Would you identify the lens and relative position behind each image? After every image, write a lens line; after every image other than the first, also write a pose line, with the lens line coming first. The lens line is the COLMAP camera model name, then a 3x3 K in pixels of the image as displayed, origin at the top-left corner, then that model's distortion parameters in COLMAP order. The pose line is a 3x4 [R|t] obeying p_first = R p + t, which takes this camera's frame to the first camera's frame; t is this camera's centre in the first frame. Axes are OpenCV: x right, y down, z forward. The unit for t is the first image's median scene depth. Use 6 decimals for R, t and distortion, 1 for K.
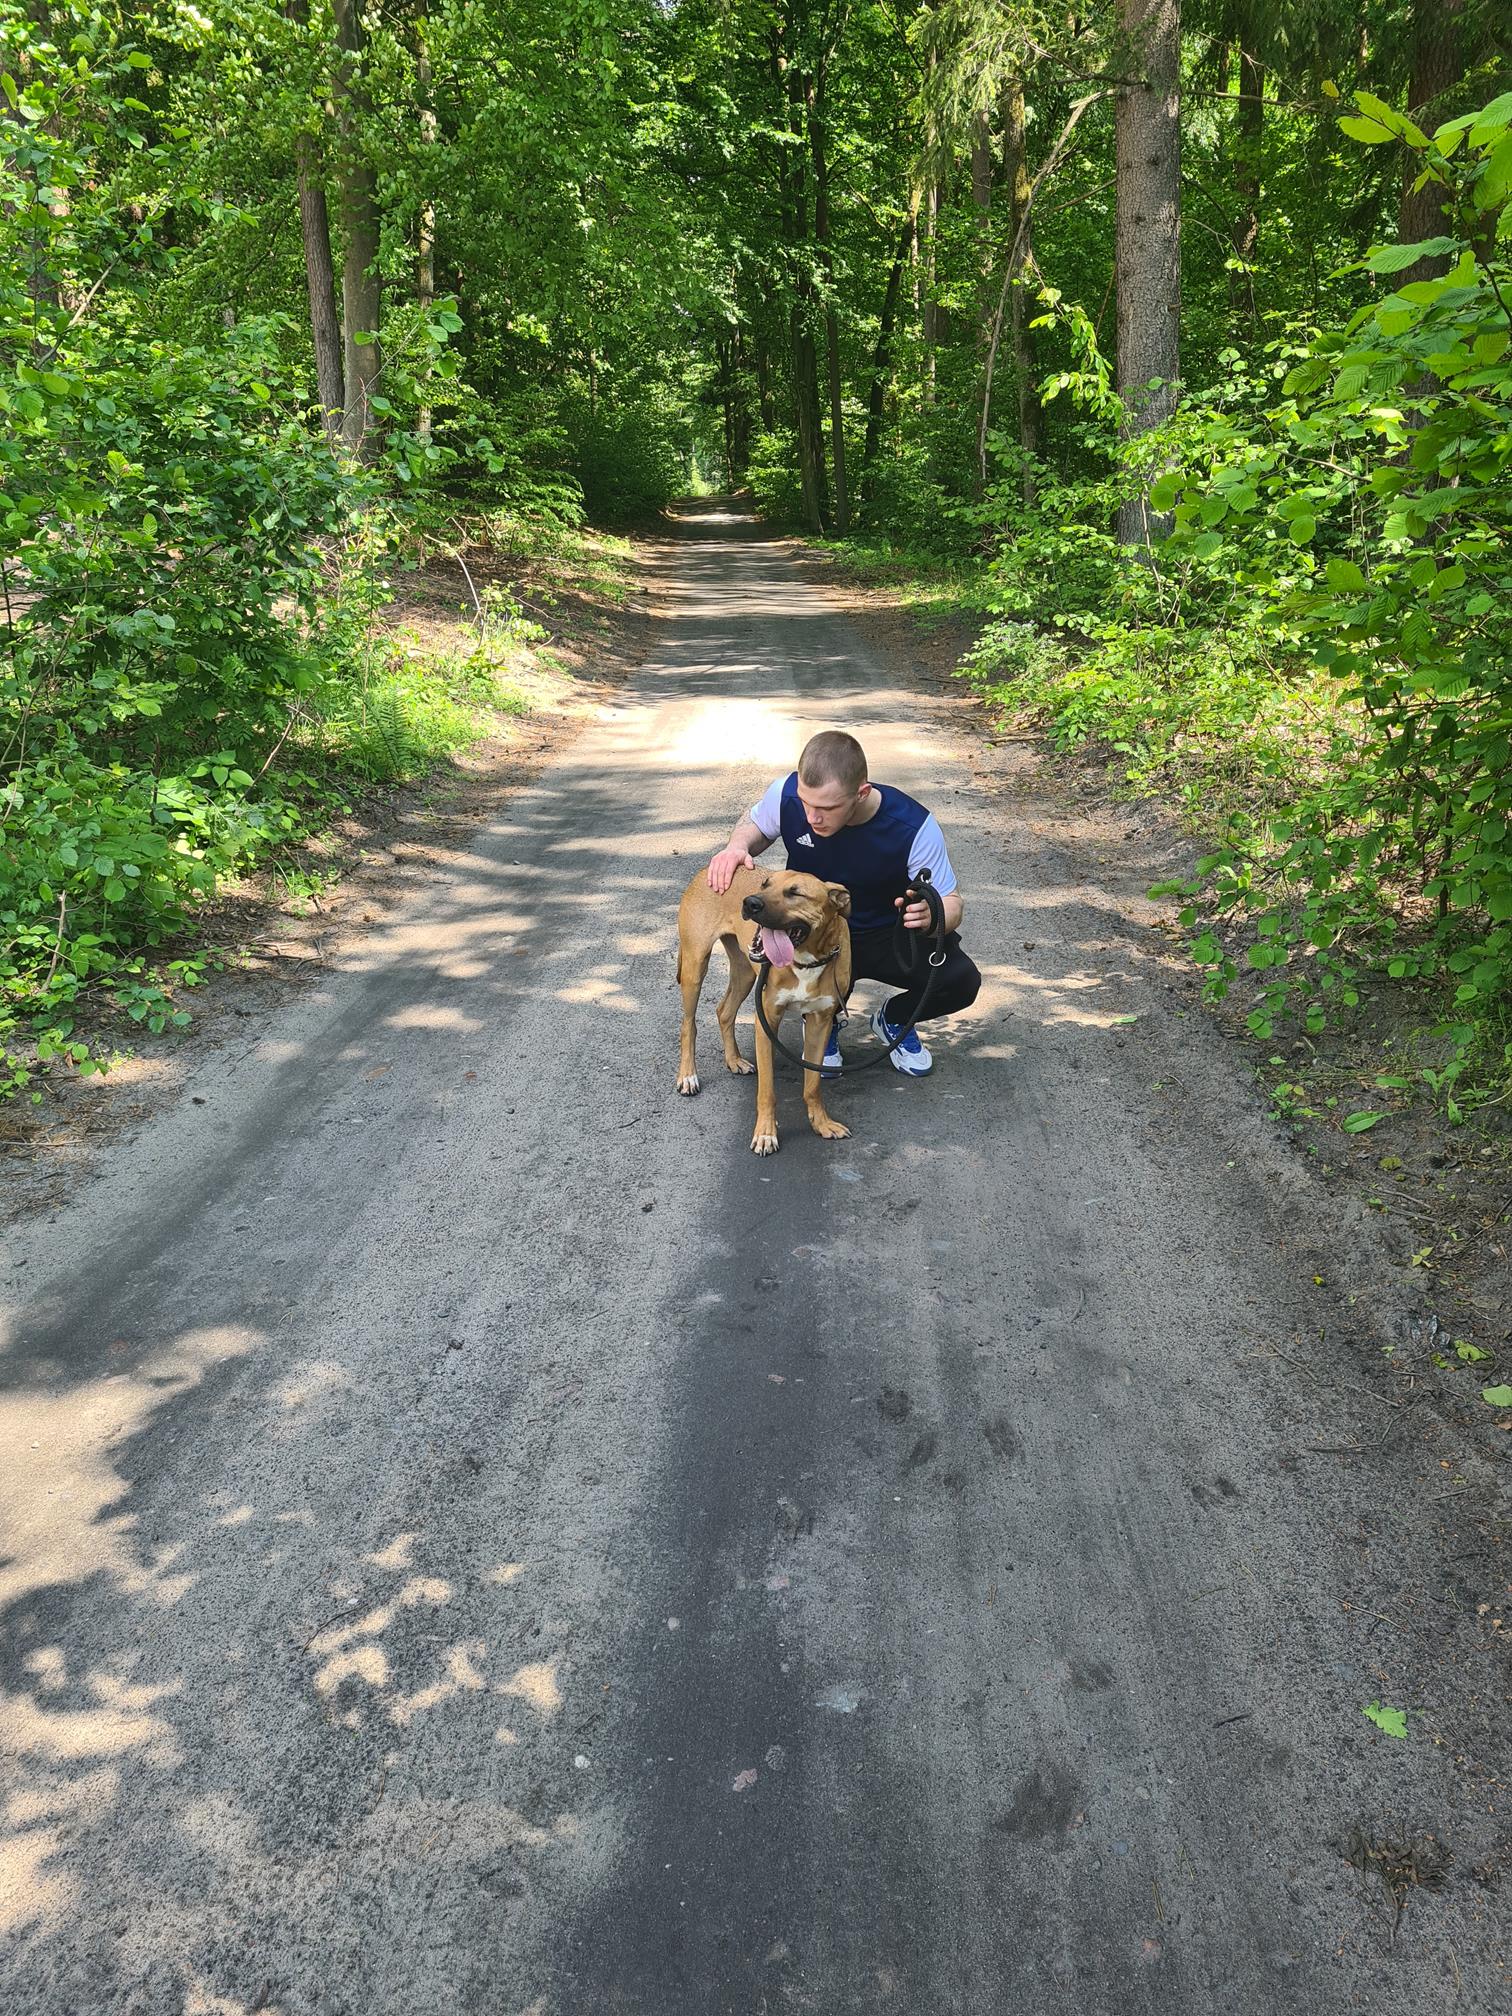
lens RADIAL K [[1531.2, 0, 756.0], [0, 1531.2, 1008.0], [0, 0, 1]] dist [0.066853, -0.044801]
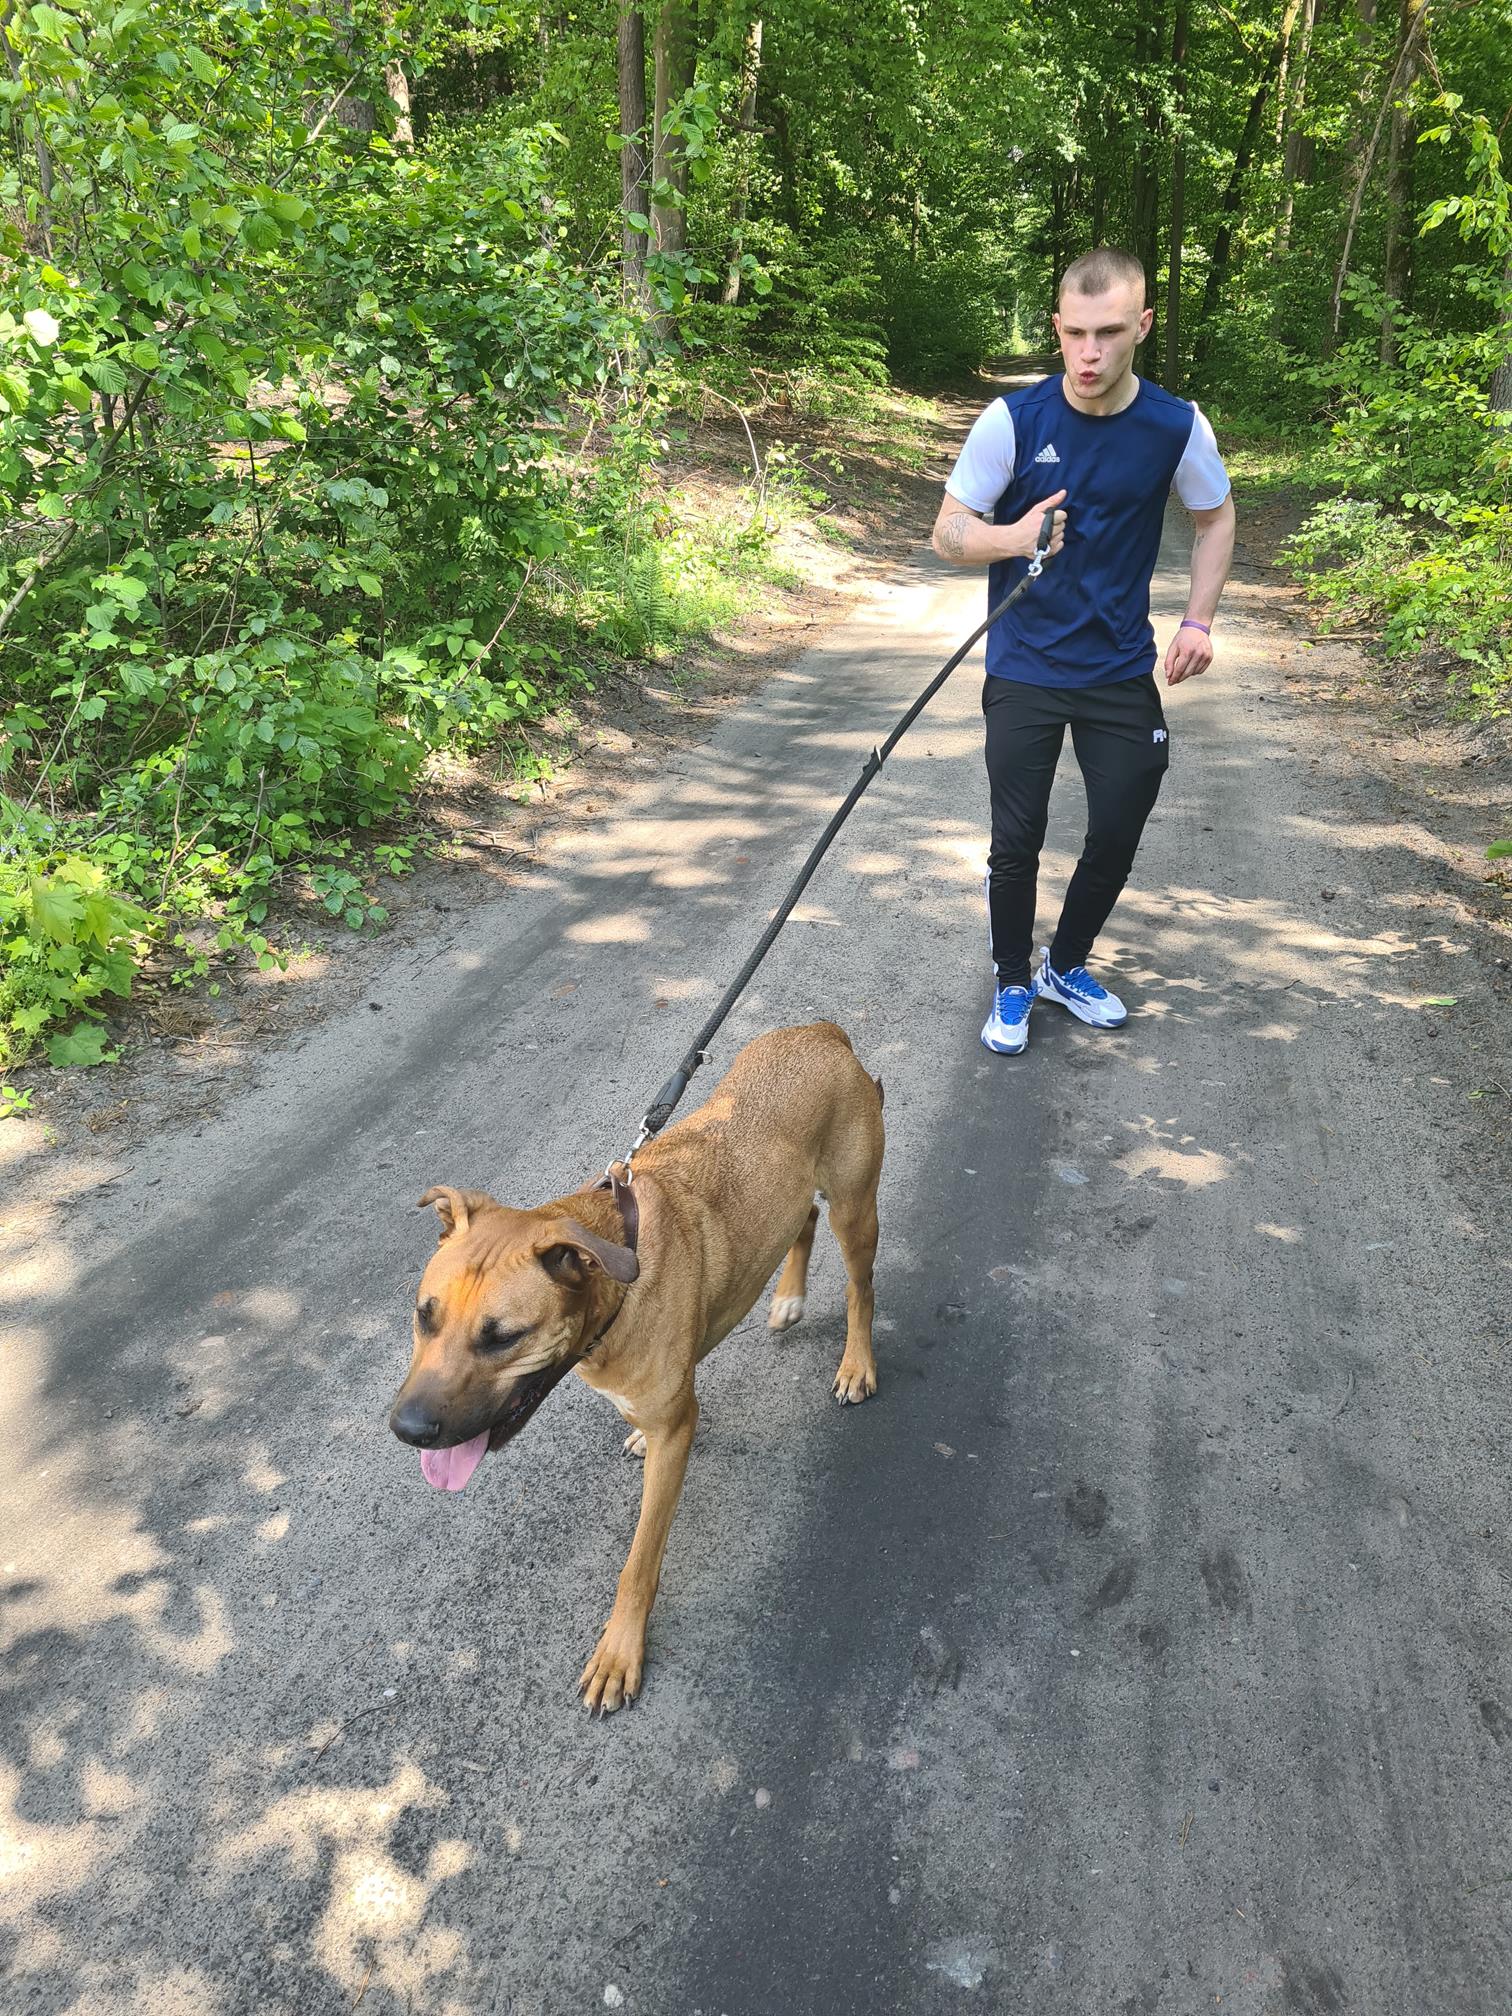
lens RADIAL K [[1521.6, 0, 758.9], [0, 1521.6, 1017.9], [0, 0, 1]] dist [0.070801, -0.049413]
pose [[0.981947, 0.087598, -0.167651, 0.014431], [-0.072898, 0.993094, 0.091919, -0.023406], [0.174545, -0.078039, 0.981552, 0.090095]]
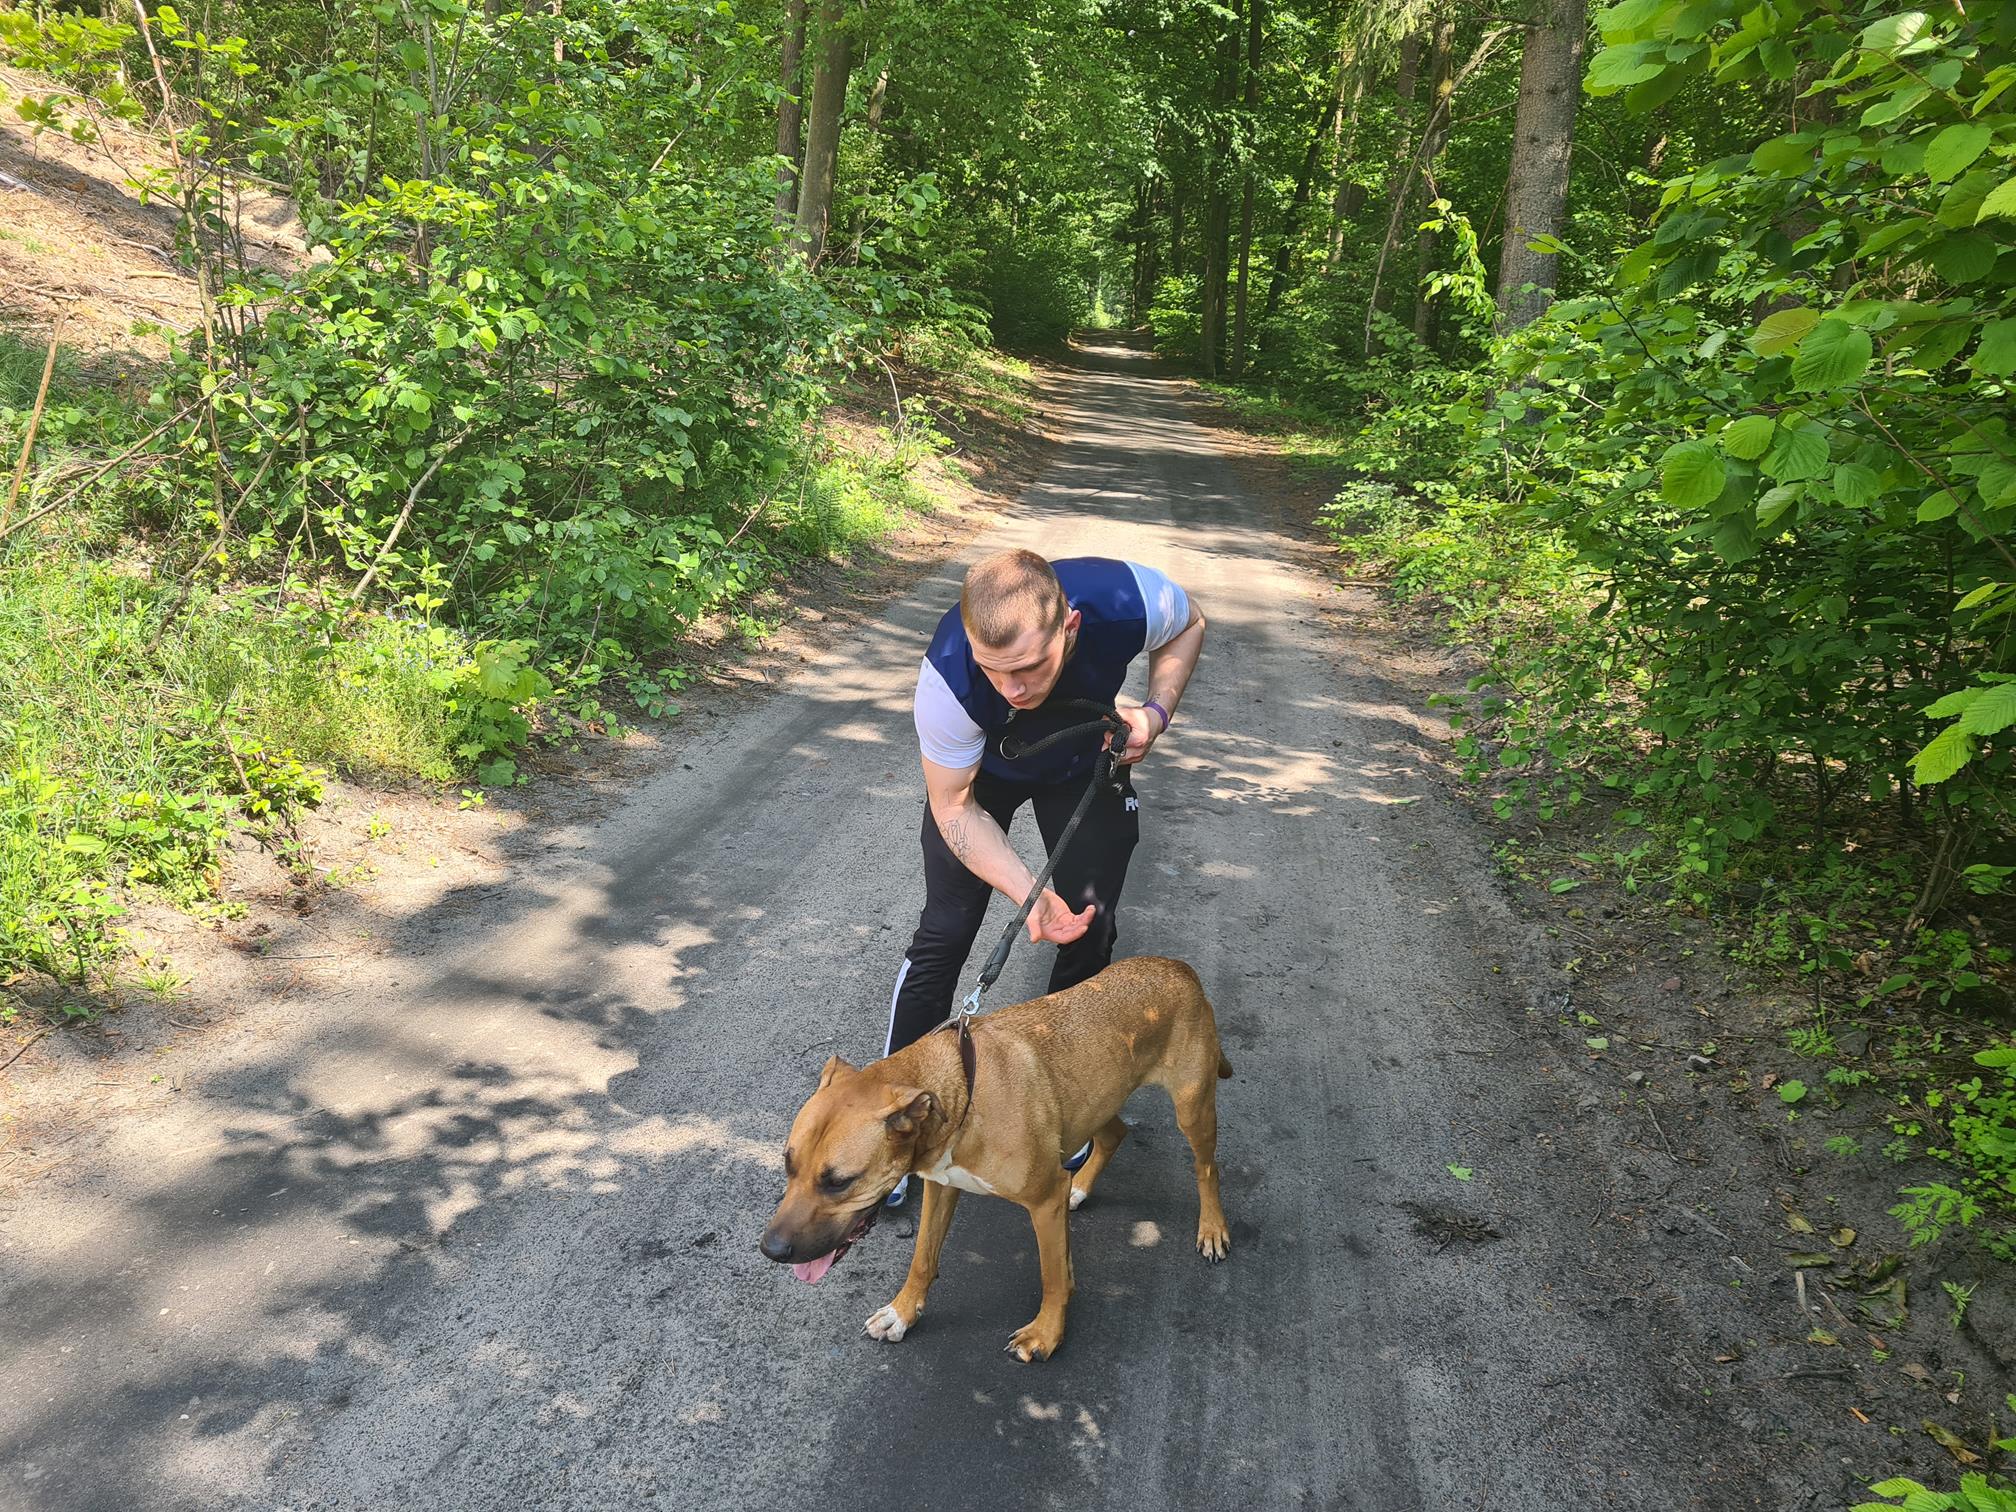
lens RADIAL K [[1554.8, 0, 993.2], [0, 1554.8, 747.6], [0, 0, 1]] dist [0.050966, -0.002738]
pose [[0.989608, 0.126426, -0.068508, -0.007255], [-0.129920, 0.990304, -0.049176, 0.050728], [0.061627, 0.057565, 0.996438, -0.217137]]
